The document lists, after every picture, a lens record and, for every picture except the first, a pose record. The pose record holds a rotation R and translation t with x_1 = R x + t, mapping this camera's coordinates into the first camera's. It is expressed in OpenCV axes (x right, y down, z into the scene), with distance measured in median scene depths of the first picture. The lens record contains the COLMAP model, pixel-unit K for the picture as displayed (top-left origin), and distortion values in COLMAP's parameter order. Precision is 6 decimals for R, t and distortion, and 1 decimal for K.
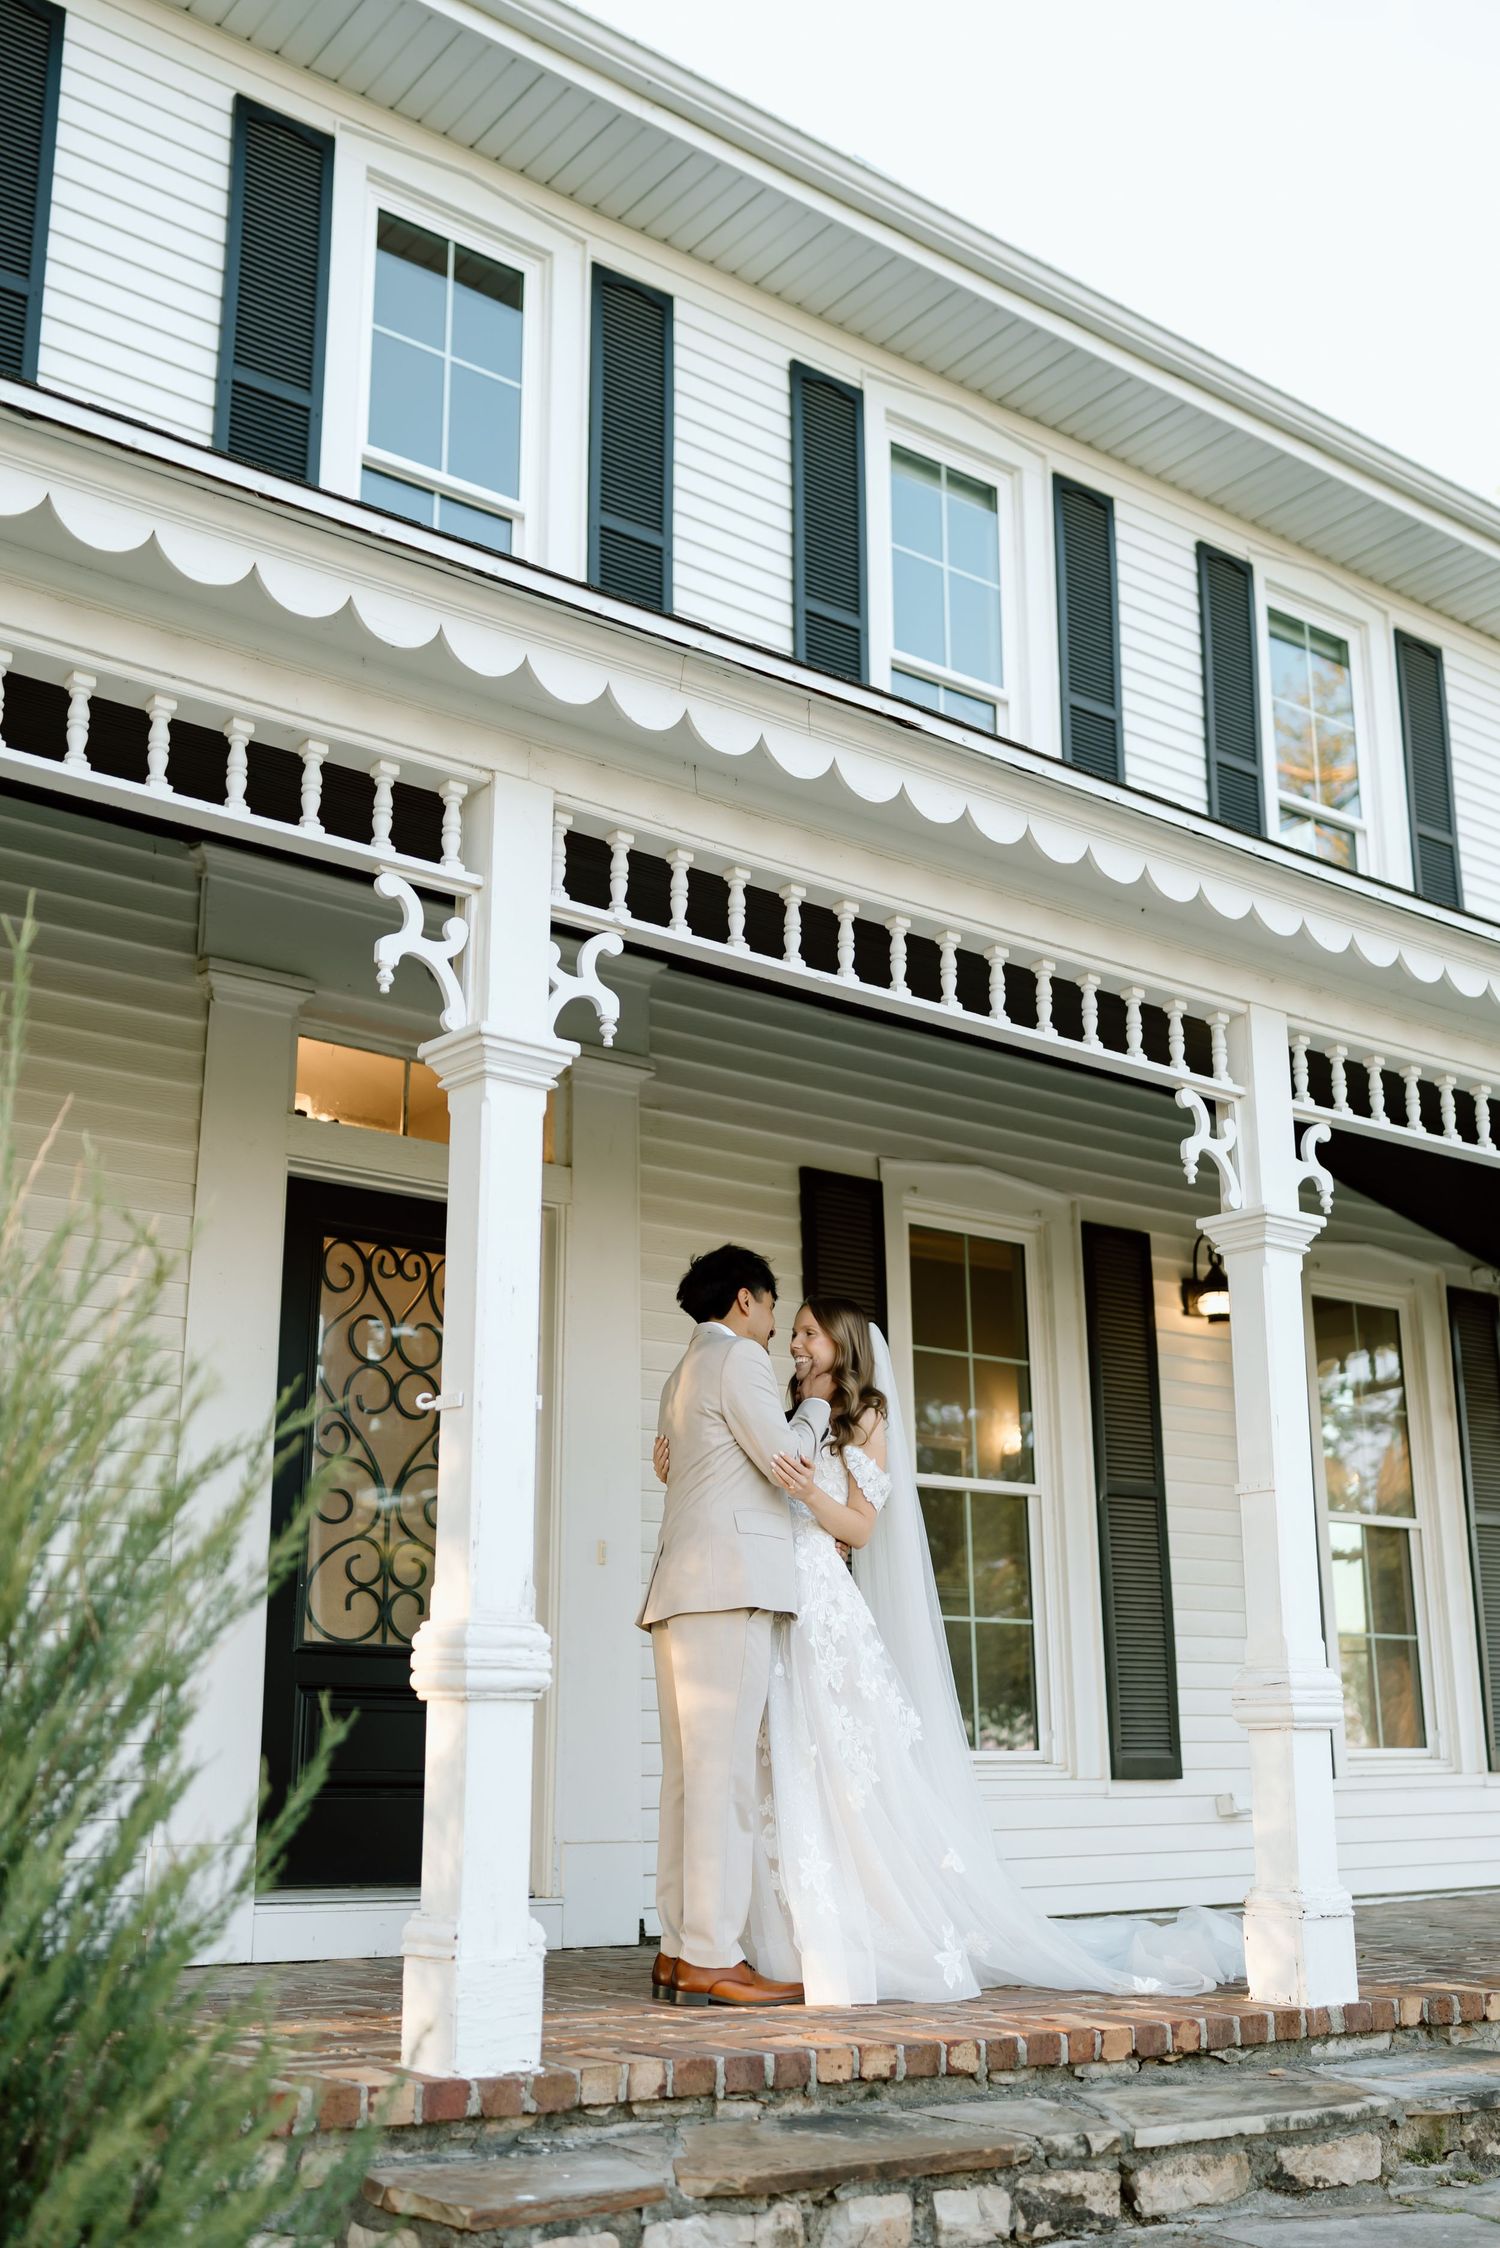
lens RADIAL K [[2313.7, 0, 824.0], [0, 2313.7, 1051.2], [0, 0, 1]] dist [0.003740, -0.026158]
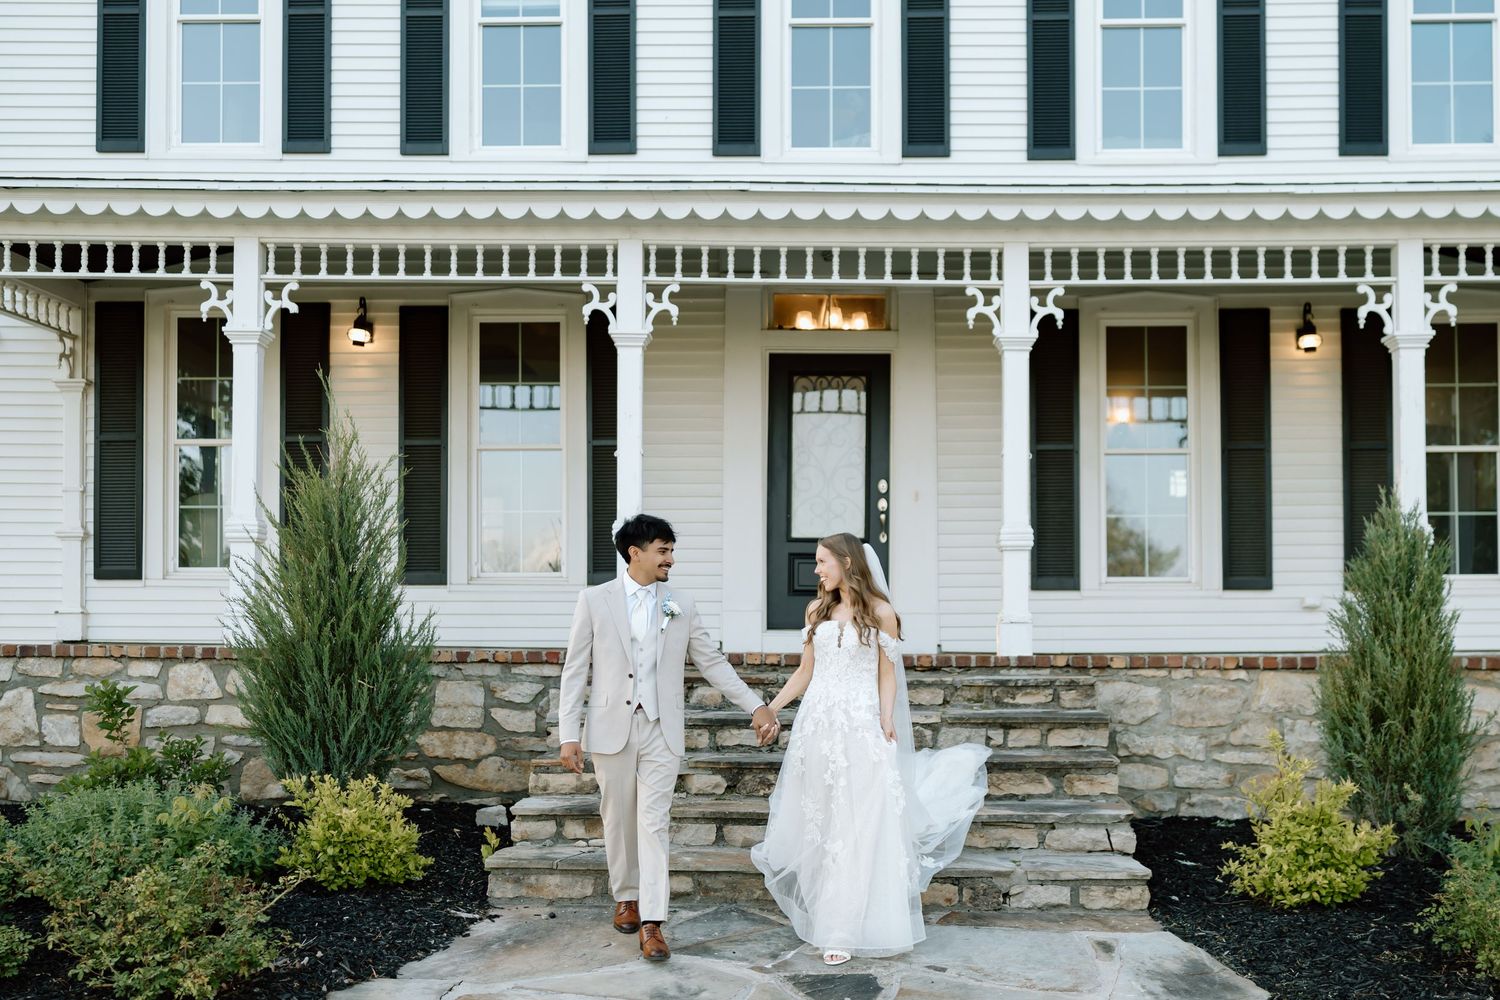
lens RADIAL K [[1543.8, 0, 750.0], [0, 1543.8, 500.0], [0, 0, 1]] dist [0.003740, -0.026158]
pose [[0.770226, -0.057935, -0.635134, 1.040657], [0.185807, 0.973049, 0.136569, -0.031142], [0.610105, -0.223201, 0.760233, -0.392862]]
